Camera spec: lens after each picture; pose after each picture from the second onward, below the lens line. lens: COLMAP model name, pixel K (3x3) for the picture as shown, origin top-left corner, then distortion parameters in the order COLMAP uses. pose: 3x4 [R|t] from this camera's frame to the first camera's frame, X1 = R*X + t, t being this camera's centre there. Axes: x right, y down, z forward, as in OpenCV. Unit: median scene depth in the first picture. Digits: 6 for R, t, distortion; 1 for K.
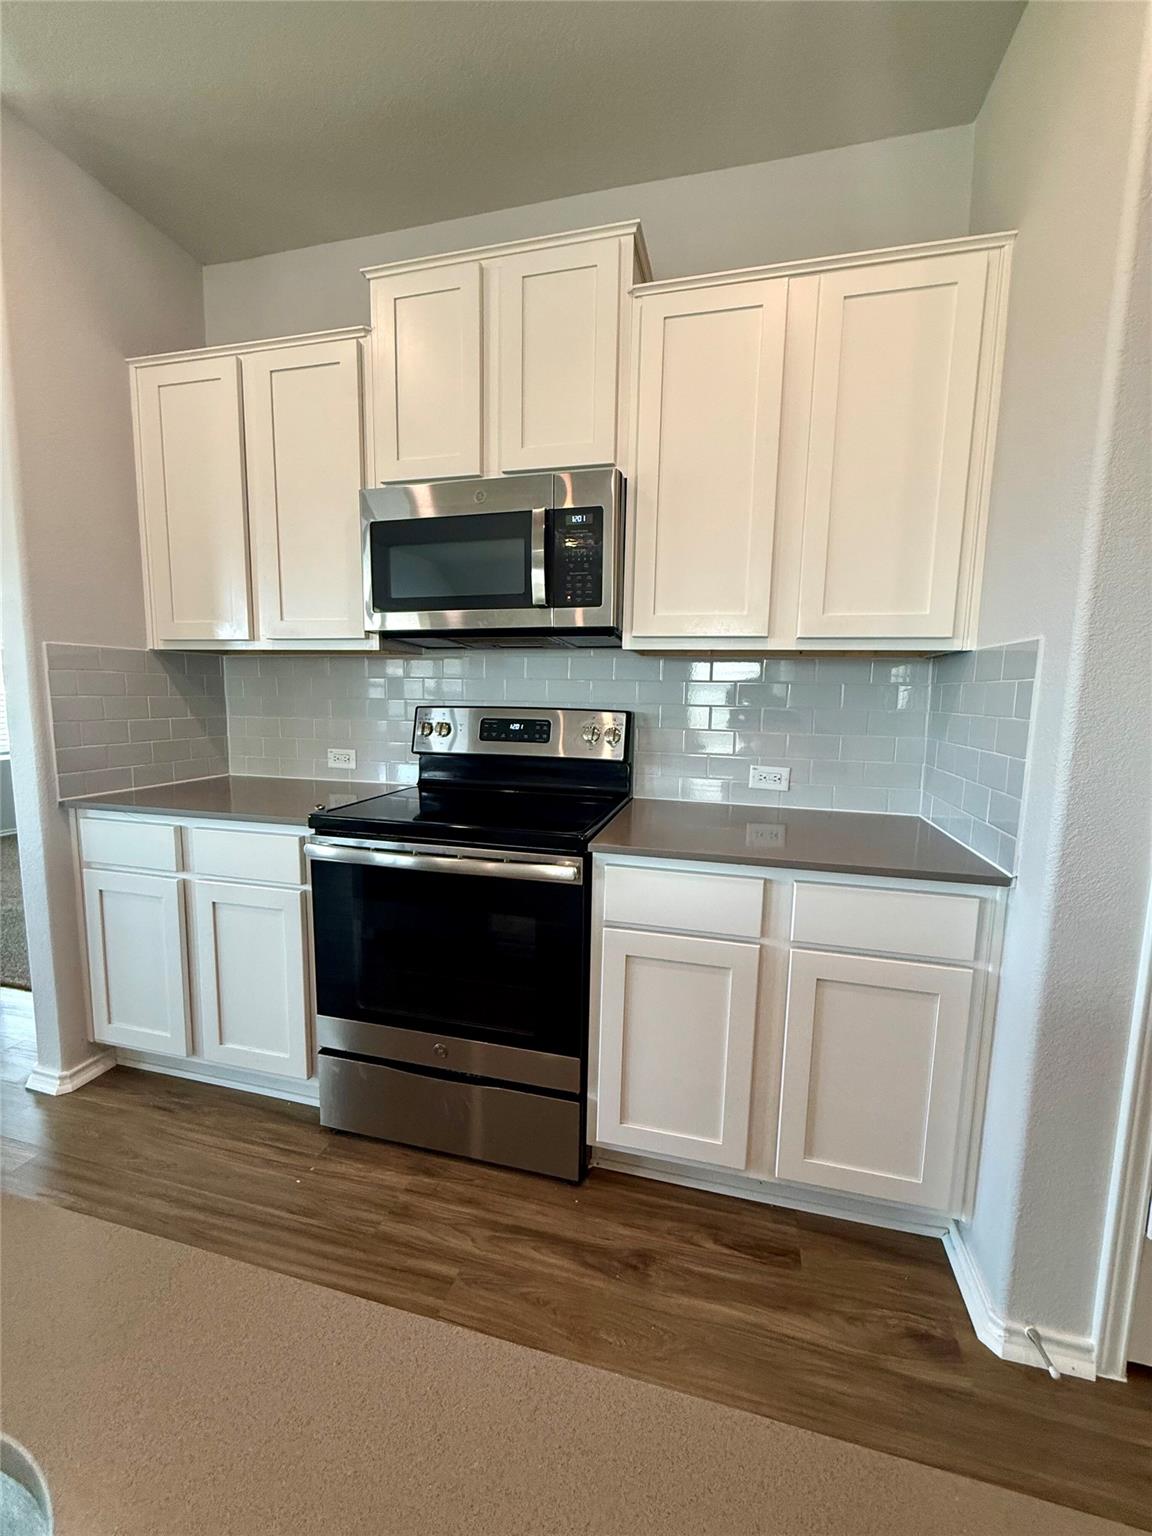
lens RADIAL K [[610.7, 0, 572.4], [0, 610.7, 769.1], [0, 0, 1]] dist [-0.005233, 0.000162]
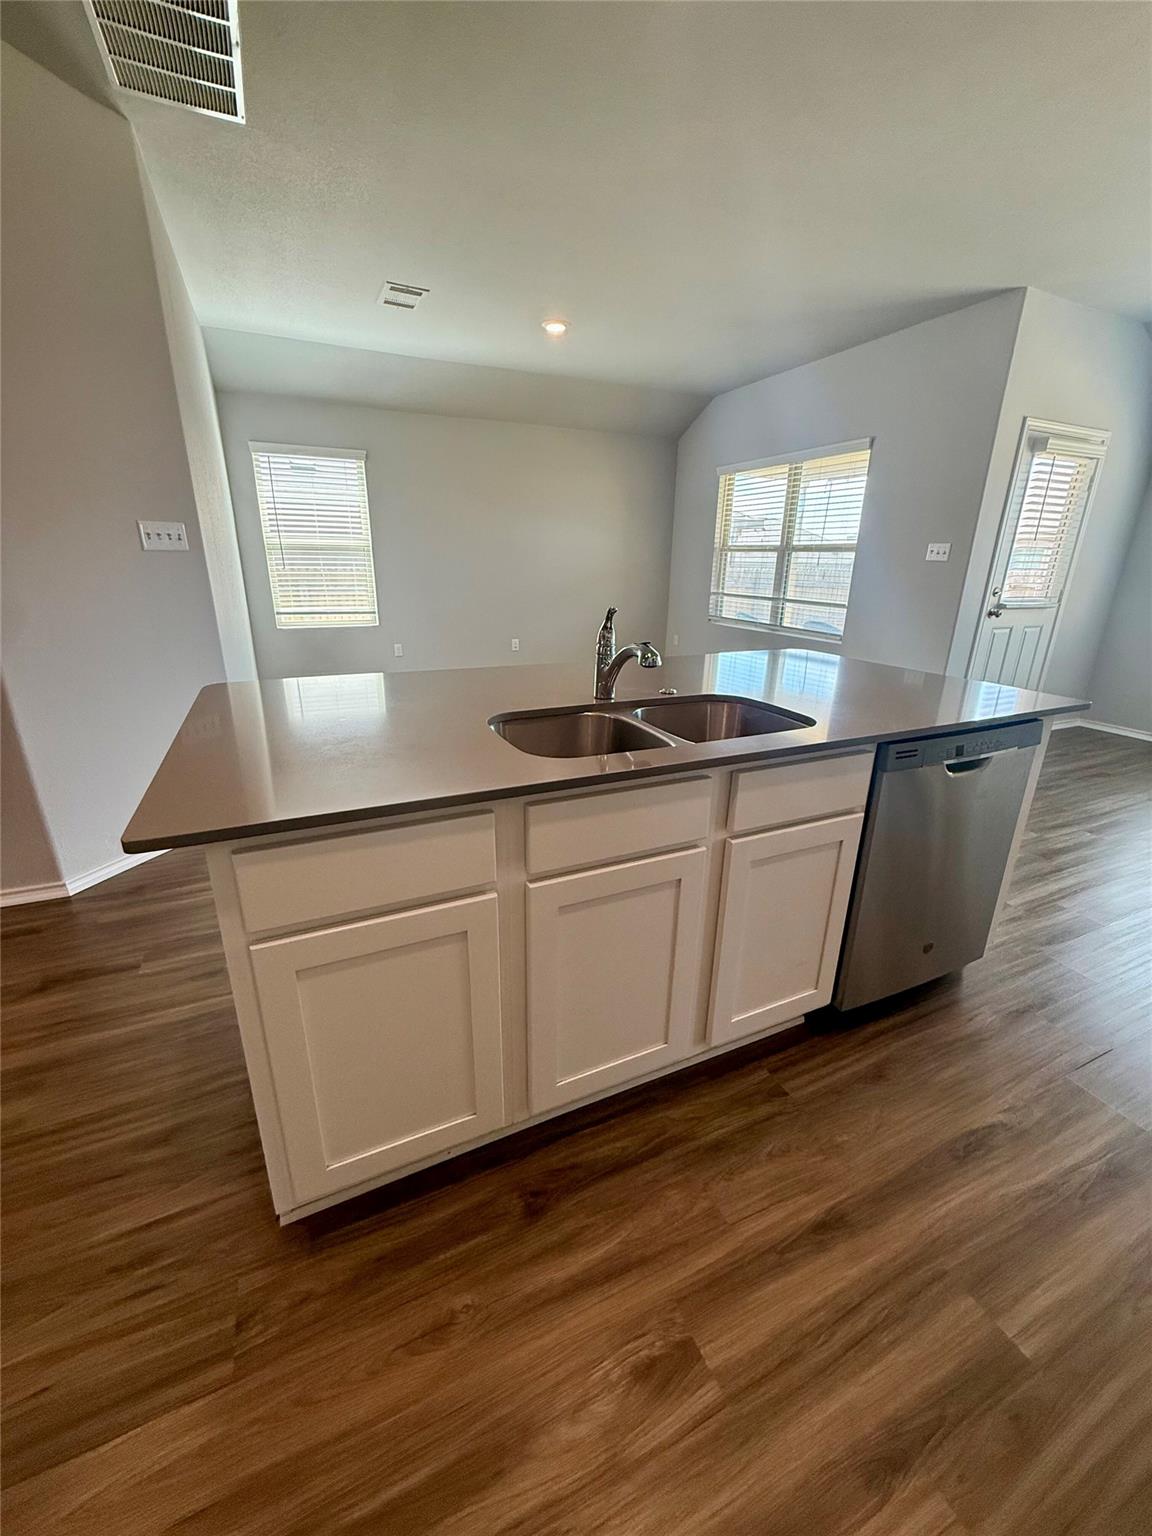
lens RADIAL K [[610.7, 0, 575.5], [0, 610.7, 768.1], [0, 0, 1]] dist [-0.005233, 0.000162]
pose [[-0.771578, 0.173737, -0.611950, 0.241498], [-0.110507, 0.910749, 0.397901, -0.086682], [0.626463, 0.374636, -0.683514, 0.664741]]
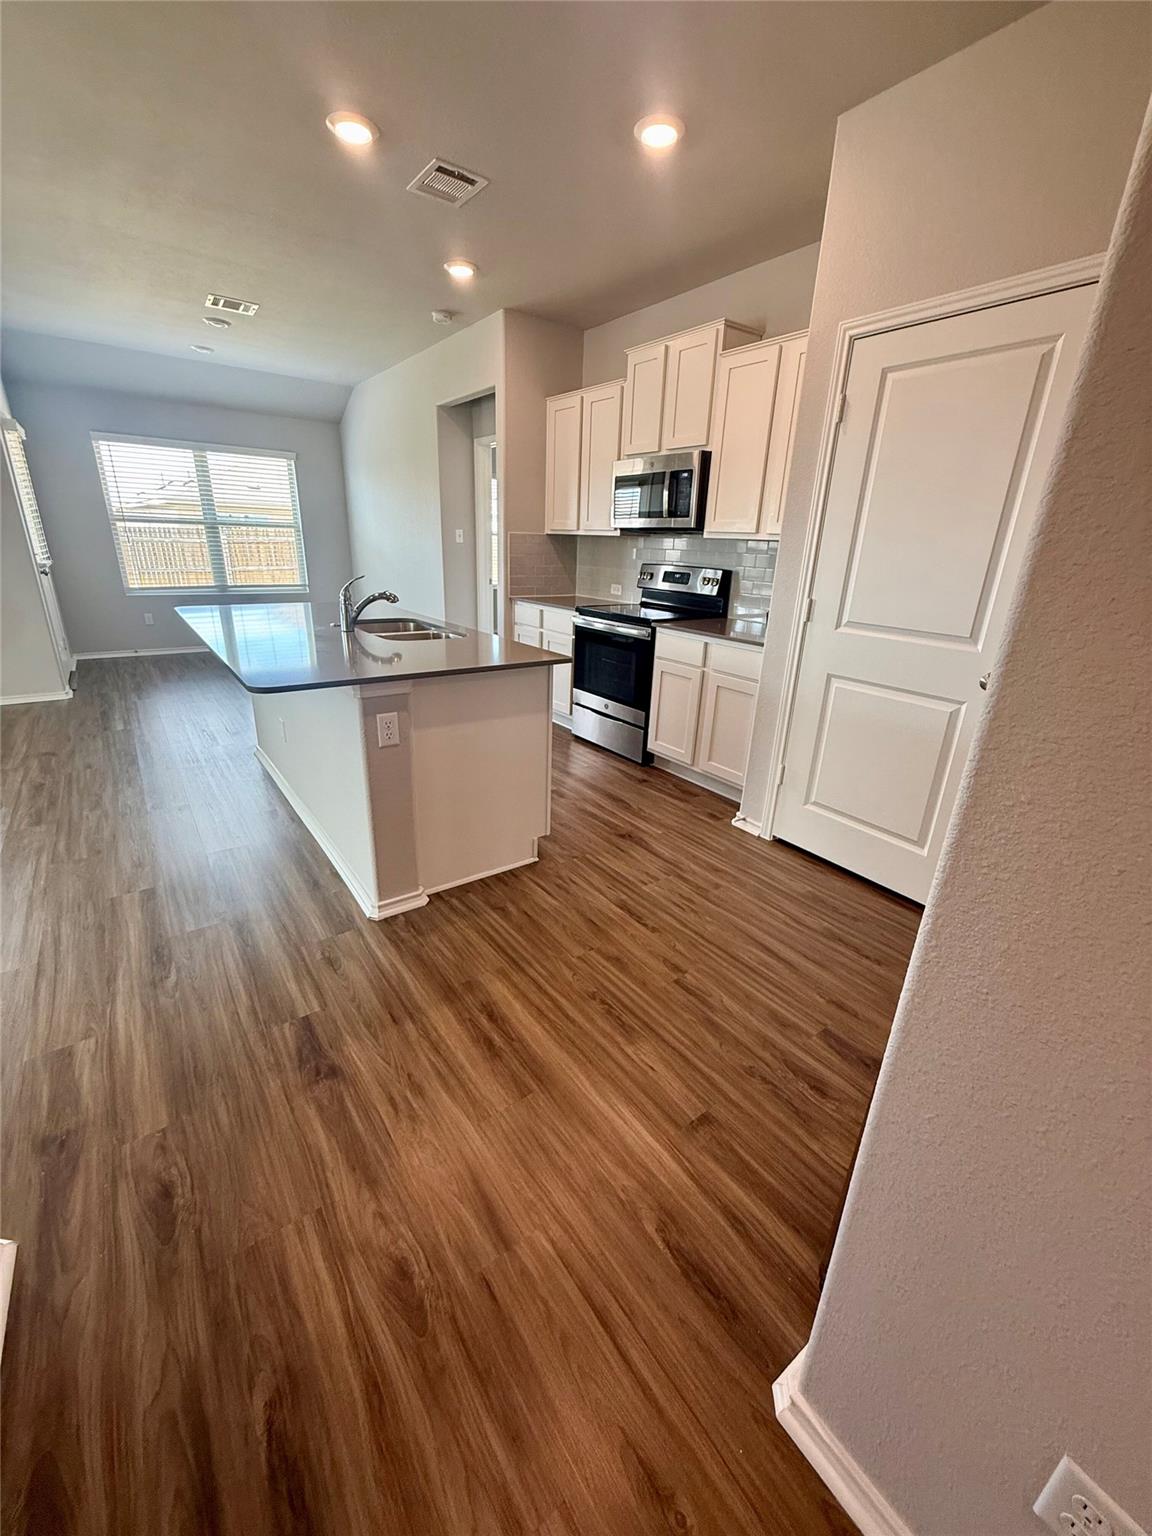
lens RADIAL K [[610.7, 0, 585.0], [0, 610.7, 772.9], [0, 0, 1]] dist [-0.005233, 0.000162]
pose [[0.781384, 0.229502, -0.580317, 1.128374], [-0.096870, 0.963255, 0.250512, 0.093233], [0.616486, -0.139531, 0.774904, -0.958248]]
